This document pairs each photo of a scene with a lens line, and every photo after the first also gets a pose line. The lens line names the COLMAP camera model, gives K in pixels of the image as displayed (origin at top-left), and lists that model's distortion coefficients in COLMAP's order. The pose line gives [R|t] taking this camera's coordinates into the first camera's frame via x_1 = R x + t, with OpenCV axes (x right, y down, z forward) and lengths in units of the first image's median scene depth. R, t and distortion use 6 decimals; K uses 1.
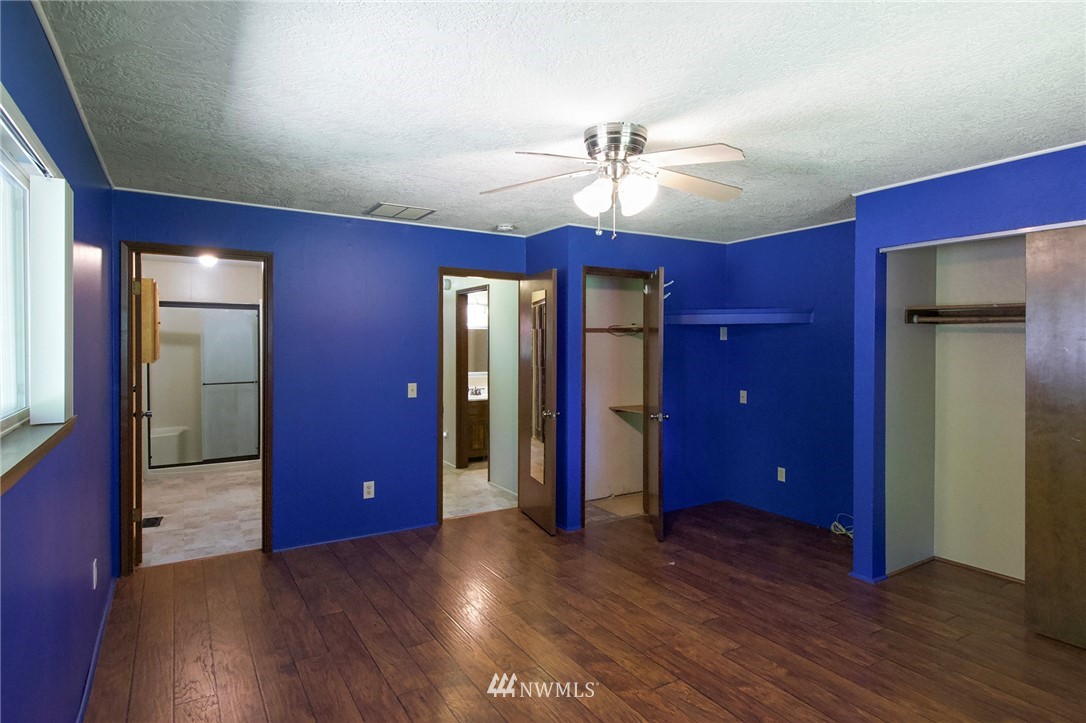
lens RADIAL K [[596.3, 0, 557.8], [0, 596.3, 355.8], [0, 0, 1]] dist [0.042605, -0.032135]
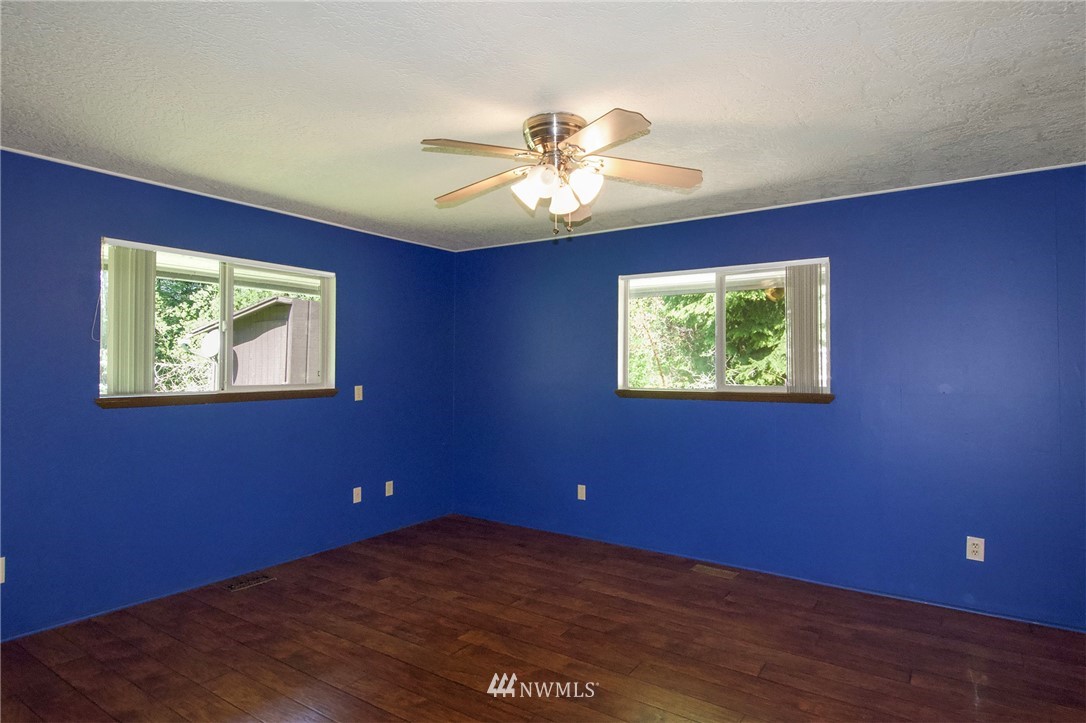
lens RADIAL K [[596.3, 0, 557.8], [0, 596.3, 355.8], [0, 0, 1]] dist [0.042605, -0.032135]
pose [[-0.913225, -0.011720, -0.407286, 0.439114], [-0.011746, 0.999928, -0.002436, 0.000612], [0.407285, 0.002560, -0.913297, 1.702071]]
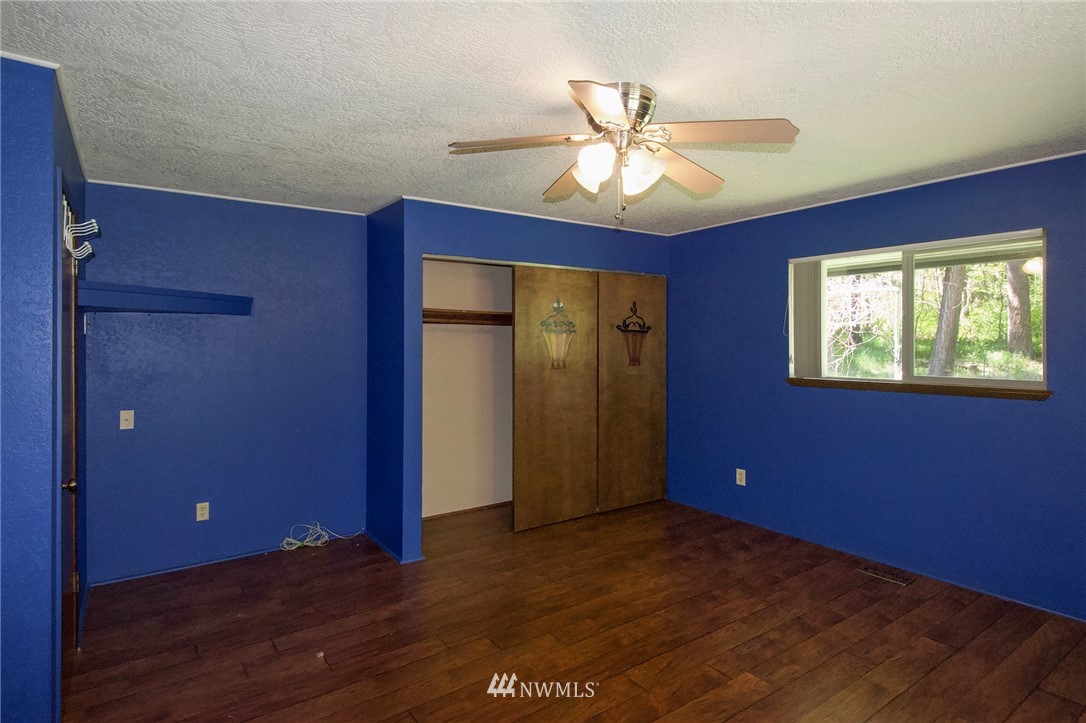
lens RADIAL K [[570.2, 0, 545.9], [0, 570.2, 354.2], [0, 0, 1]] dist [0.035097, -0.025417]
pose [[-0.063644, -0.018726, 0.997797, -0.651717], [0.018248, 0.999635, 0.019924, -0.014024], [-0.997806, 0.019476, -0.063279, 1.041927]]
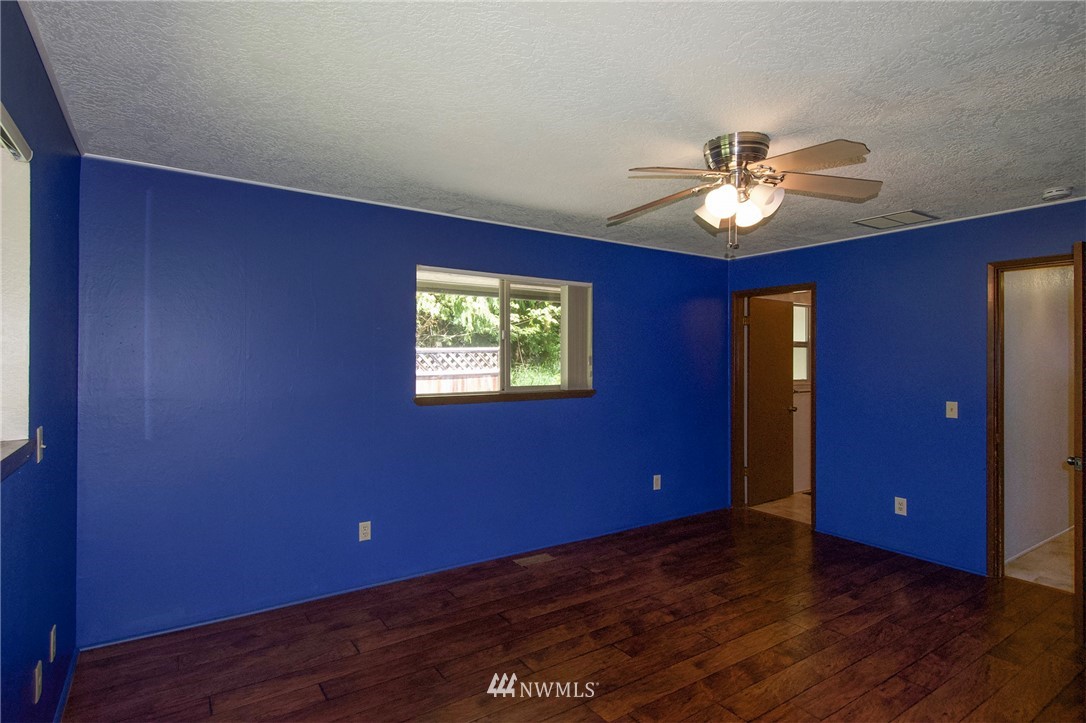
lens RADIAL K [[570.2, 0, 545.9], [0, 570.2, 354.2], [0, 0, 1]] dist [0.035097, -0.025417]
pose [[0.032494, -0.005554, -0.999457, 0.952705], [-0.022185, 0.999734, -0.006277, -0.010790], [0.999226, 0.022377, 0.032362, 0.580830]]
